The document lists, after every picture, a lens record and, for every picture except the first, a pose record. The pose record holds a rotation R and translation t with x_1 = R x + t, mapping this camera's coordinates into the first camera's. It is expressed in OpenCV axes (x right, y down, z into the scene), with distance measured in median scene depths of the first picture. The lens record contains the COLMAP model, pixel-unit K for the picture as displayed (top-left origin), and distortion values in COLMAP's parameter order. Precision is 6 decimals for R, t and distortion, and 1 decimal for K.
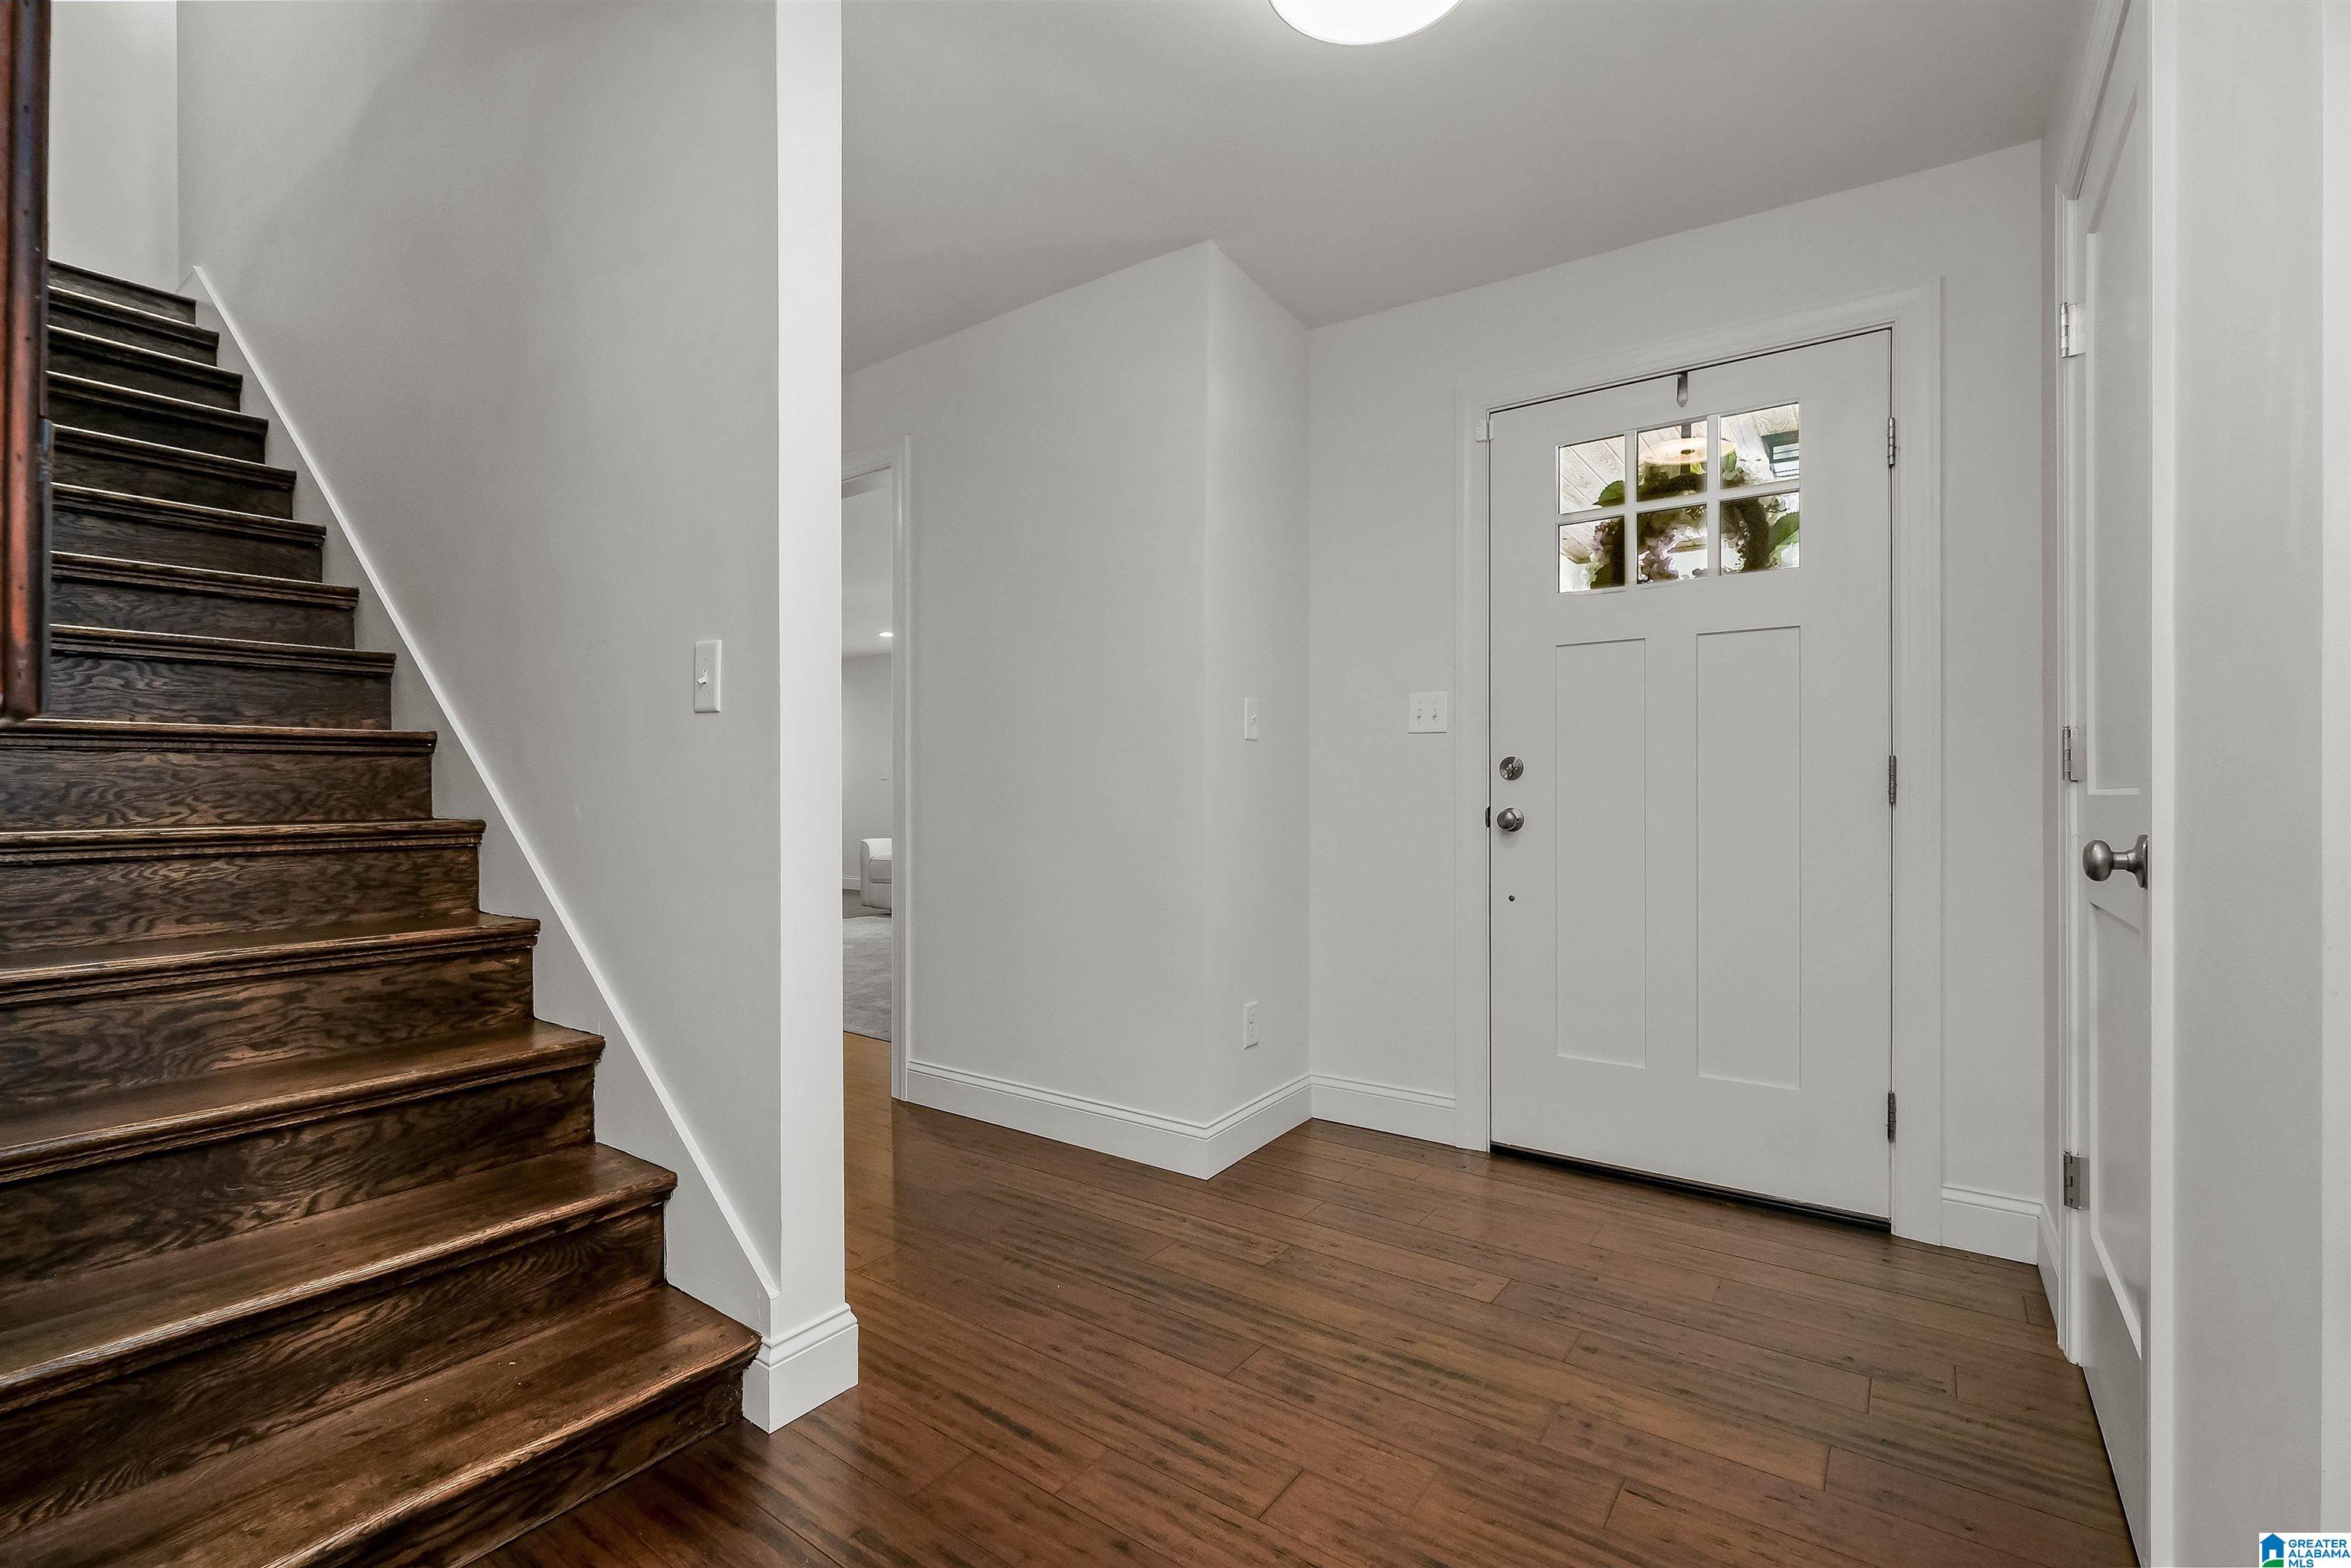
lens RADIAL K [[1032.2, 0, 1168.1], [0, 1032.2, 795.0], [0, 0, 1]] dist [-0.005791, 0.001458]
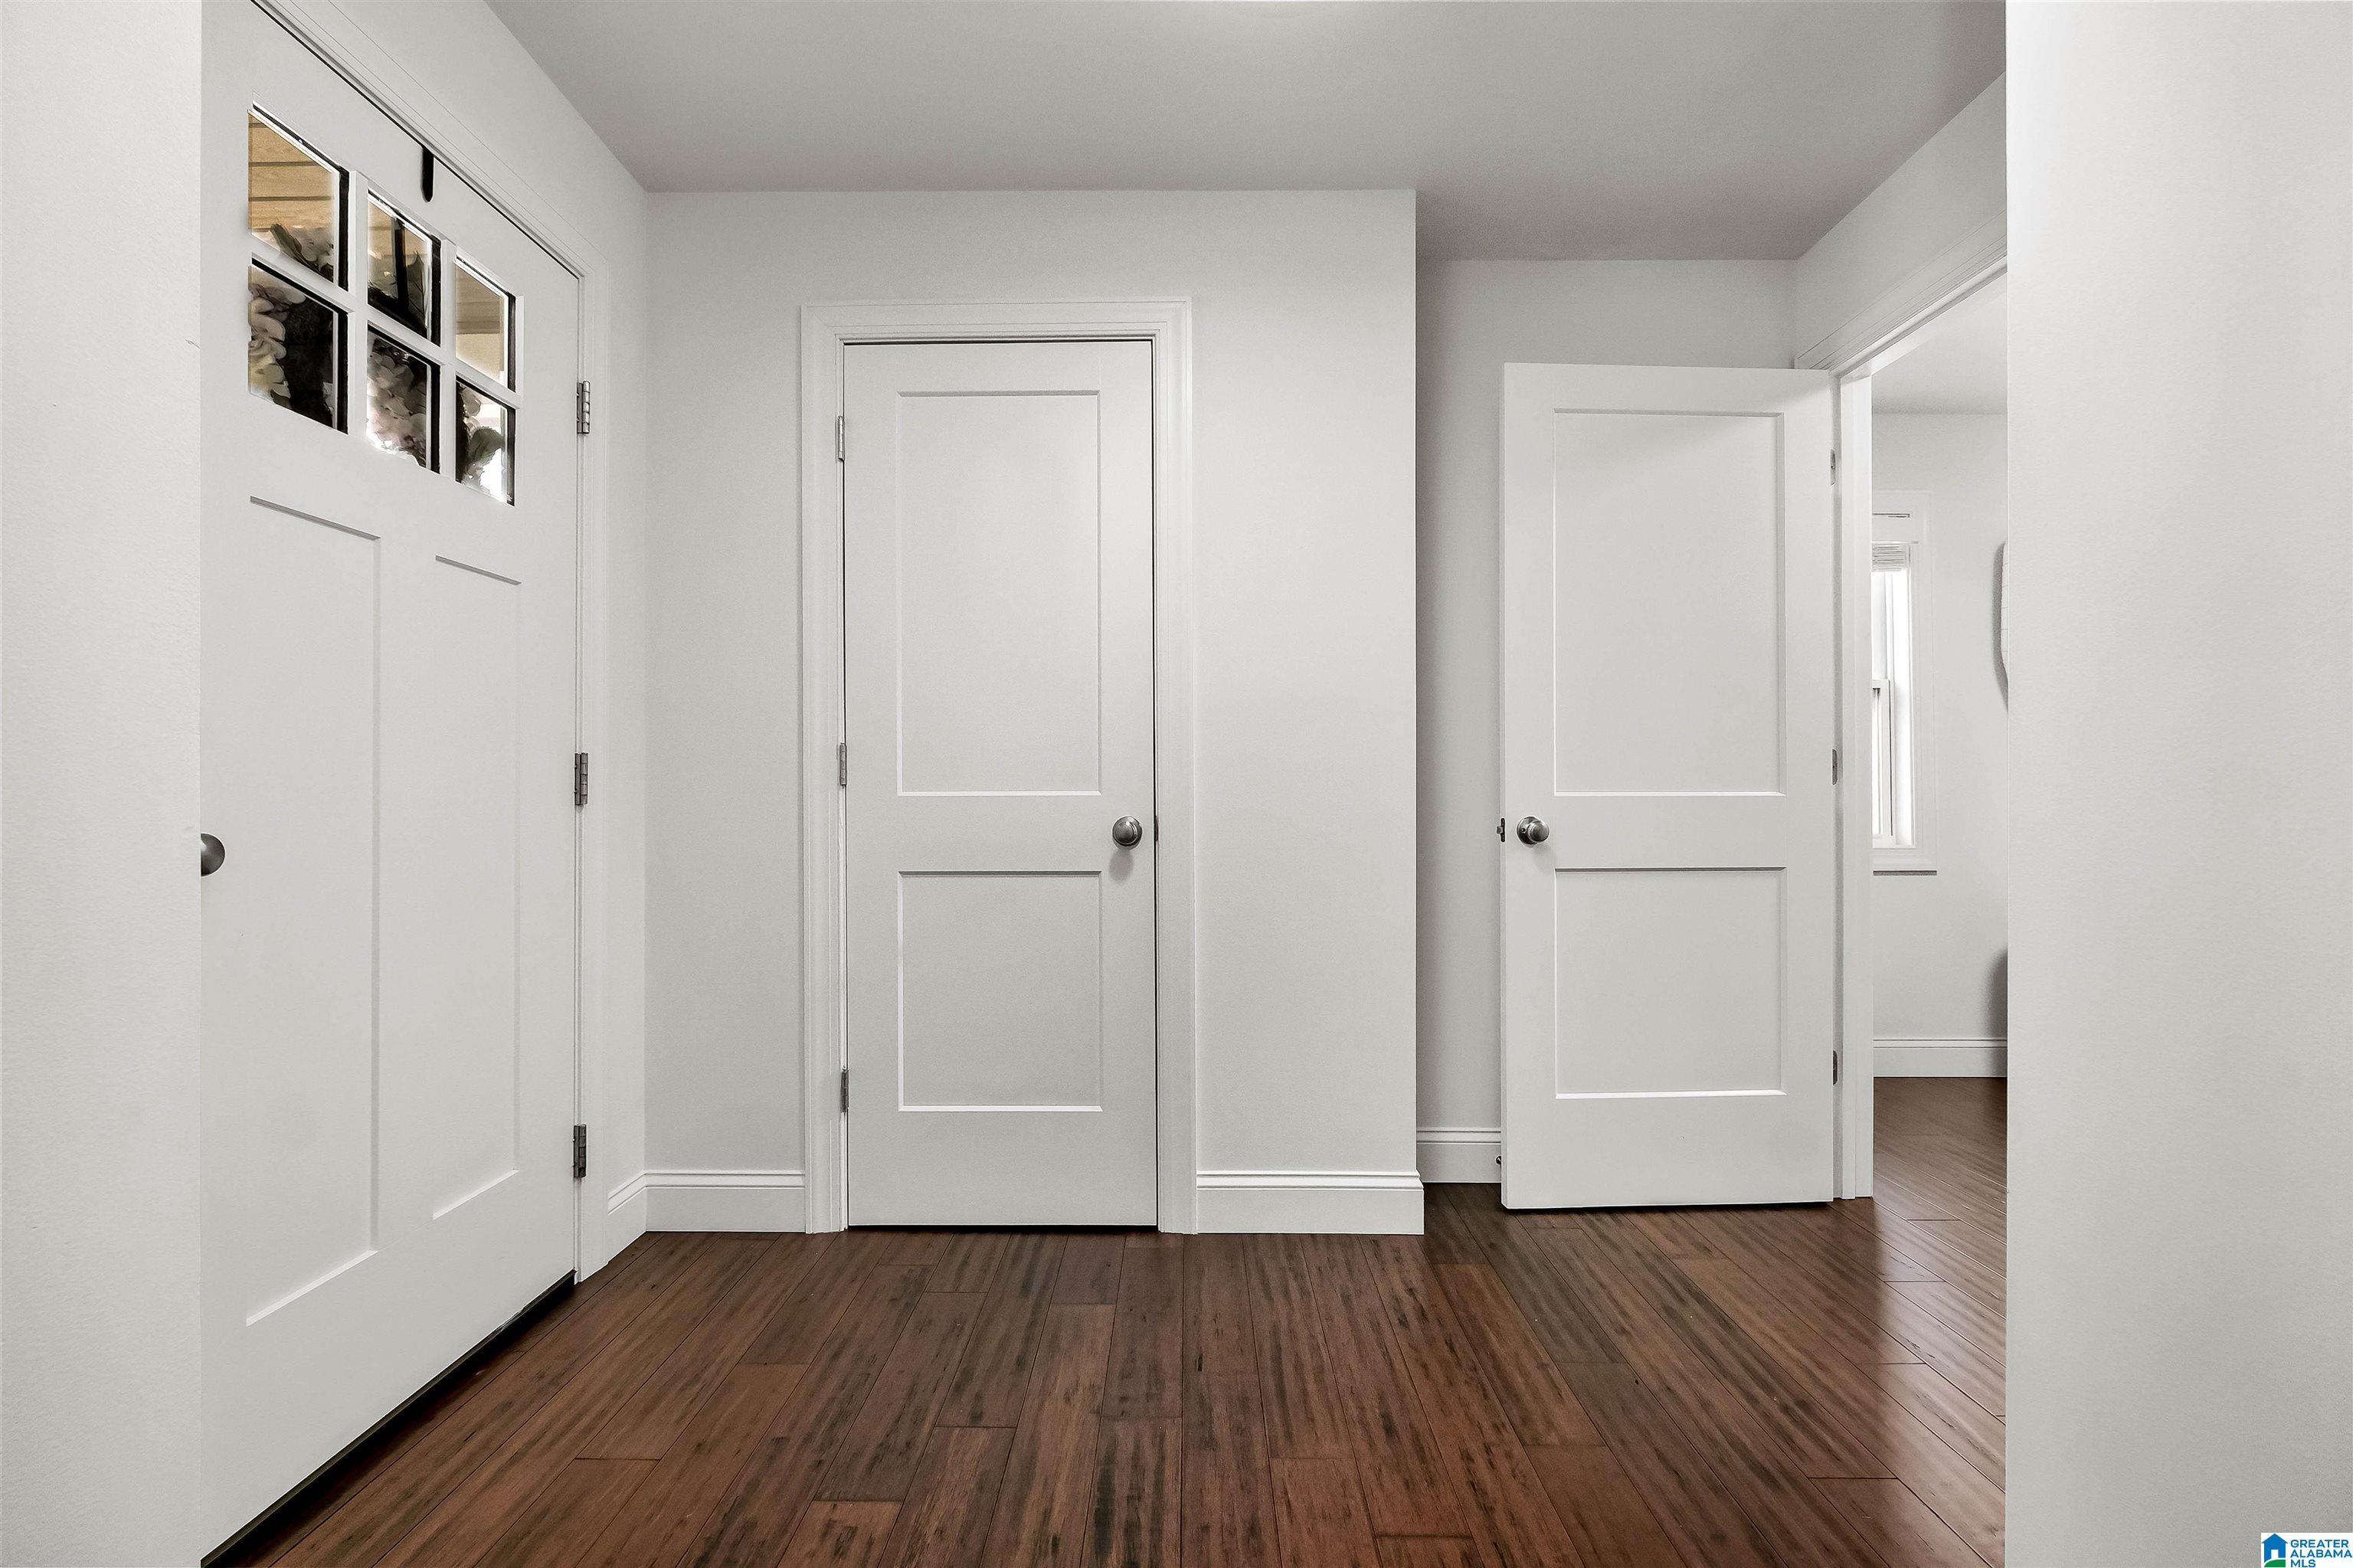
lens RADIAL K [[1033.2, 0, 1168.0], [0, 1033.2, 784.1], [0, 0, 1]] dist [-0.005791, 0.001458]
pose [[-0.574431, 0.002801, 0.818549, -0.437756], [-0.005312, 0.999960, -0.007150, -0.009387], [-0.818536, -0.008456, -0.574393, 1.422727]]
